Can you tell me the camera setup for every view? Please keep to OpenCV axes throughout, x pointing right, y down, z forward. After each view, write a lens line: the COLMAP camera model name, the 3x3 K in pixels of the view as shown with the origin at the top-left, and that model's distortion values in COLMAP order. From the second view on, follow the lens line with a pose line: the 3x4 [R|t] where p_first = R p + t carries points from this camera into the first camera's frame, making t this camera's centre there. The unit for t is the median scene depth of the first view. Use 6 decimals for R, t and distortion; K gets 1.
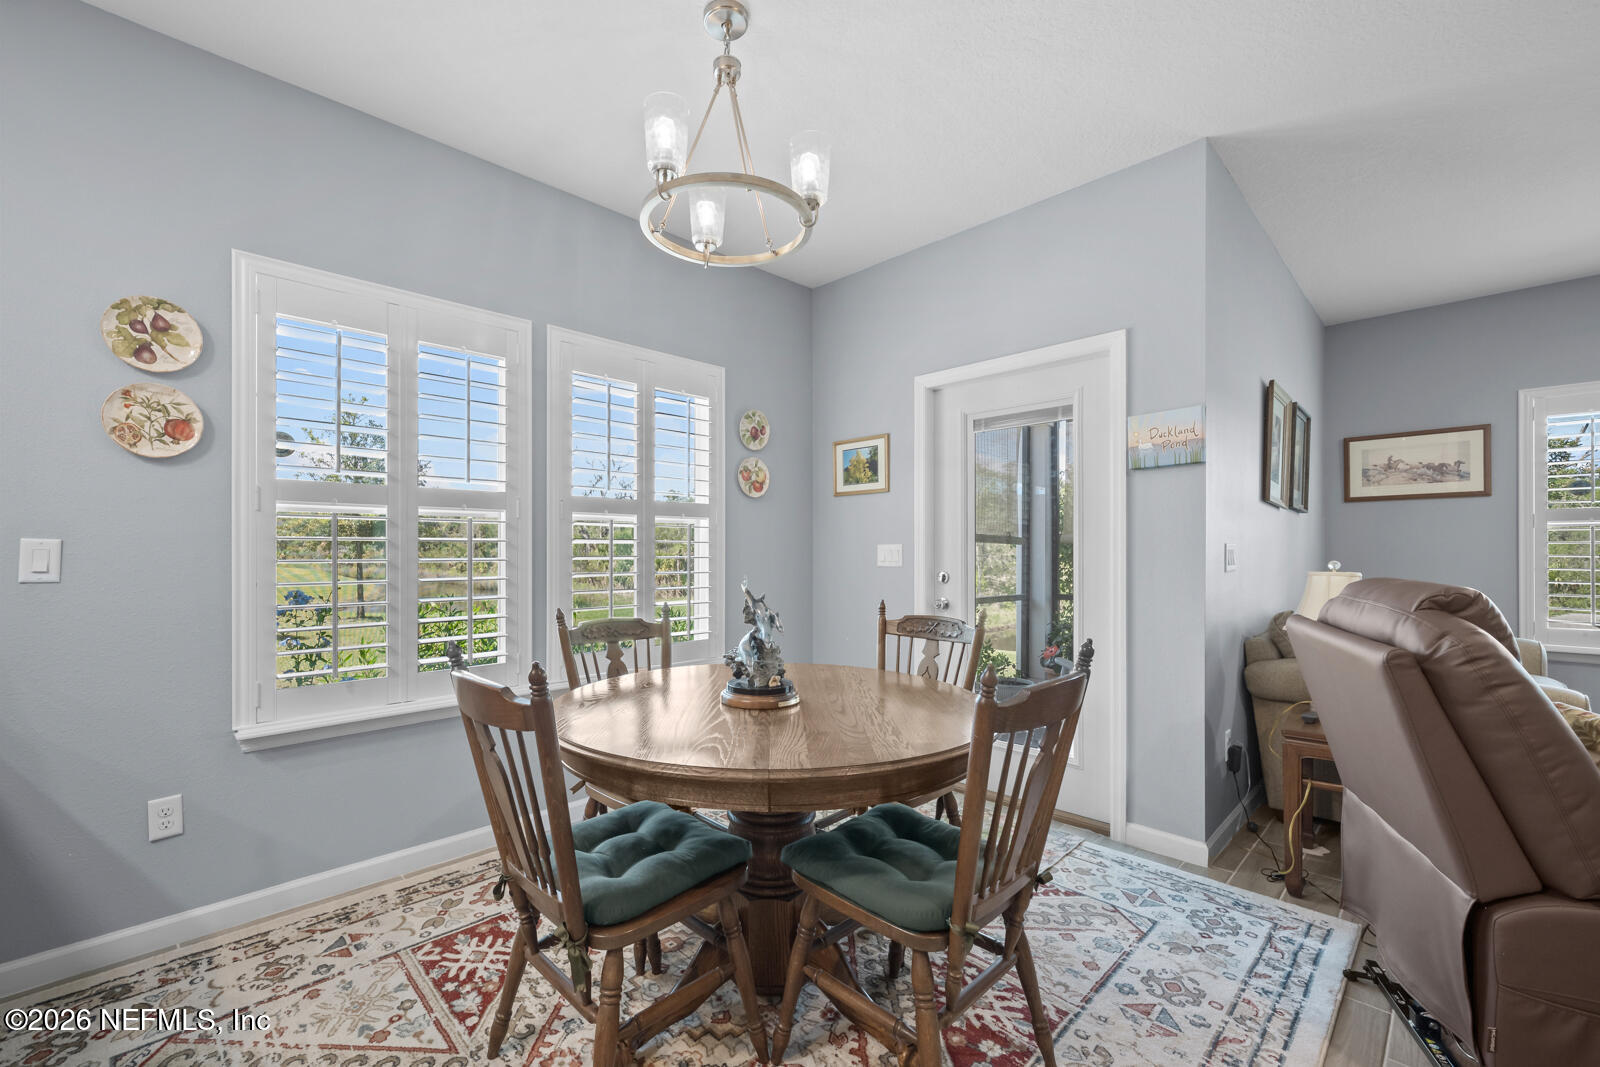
lens RADIAL K [[660.8, 0, 760.5], [0, 660.8, 548.3], [0, 0, 1]] dist [0.000169, 0.001386]
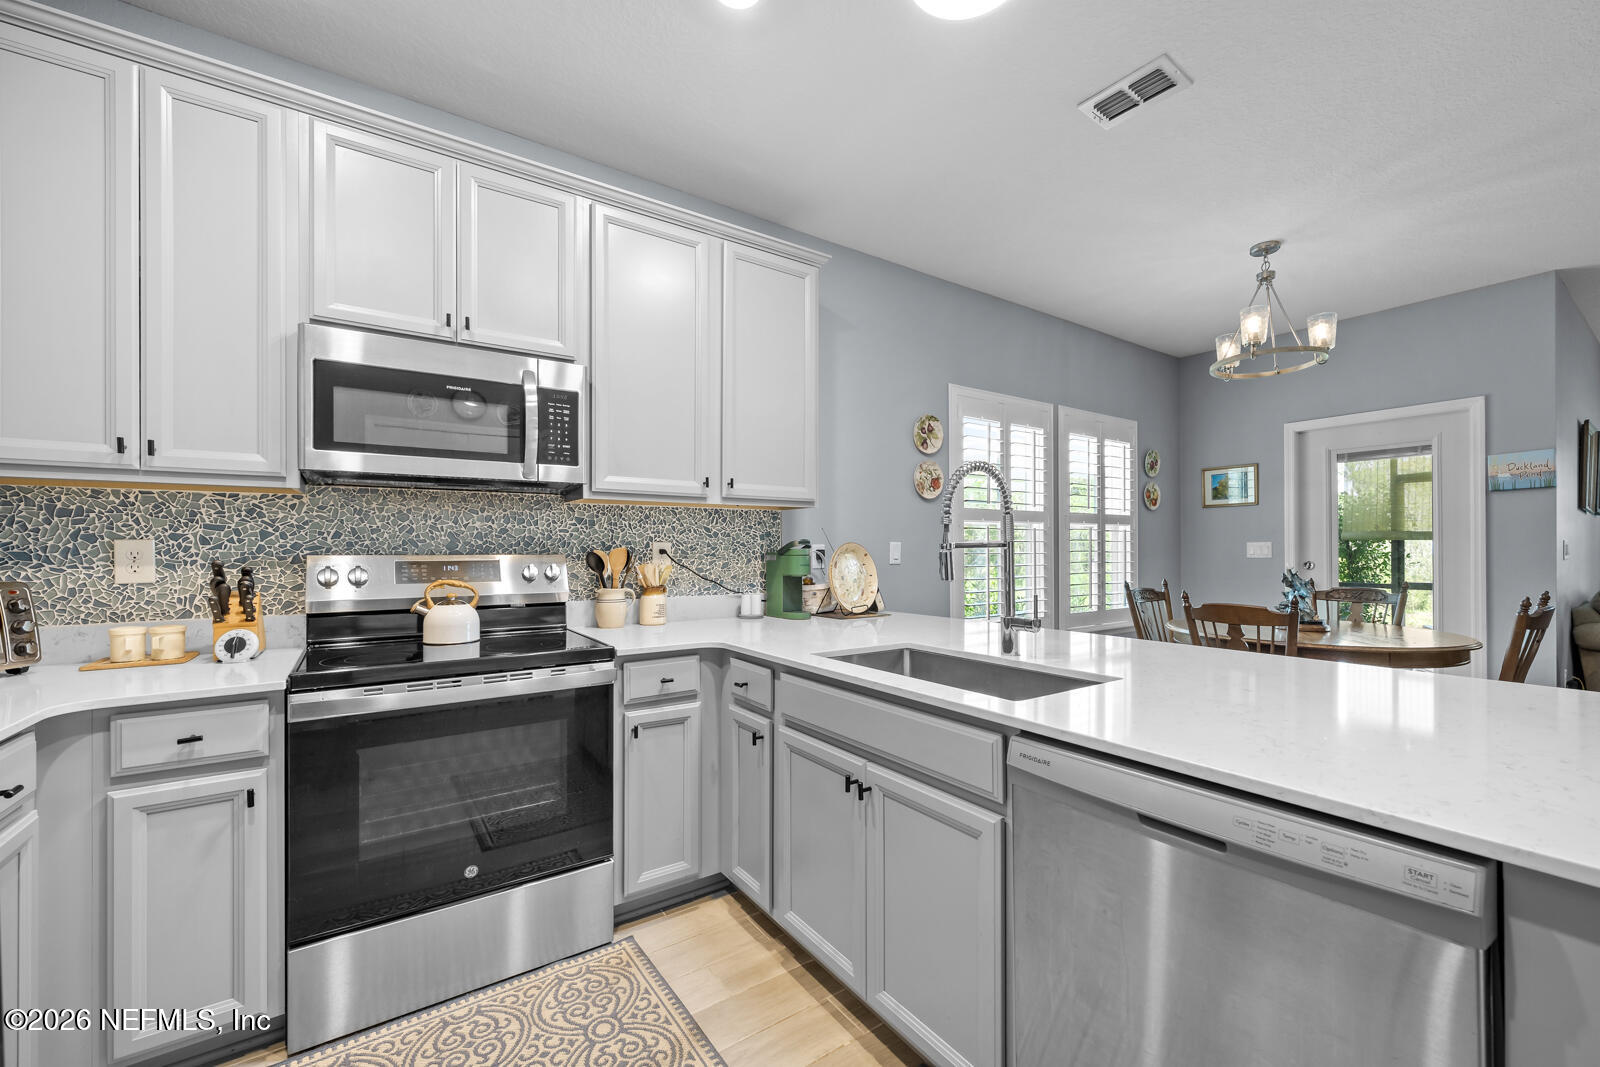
lens RADIAL K [[660.8, 0, 801.4], [0, 660.8, 544.8], [0, 0, 1]] dist [0.000169, 0.001386]
pose [[0.990191, -0.006438, -0.139569, -1.002335], [0.005713, 0.999968, -0.005590, 0.000479], [0.139600, 0.004738, 0.990197, -0.898899]]
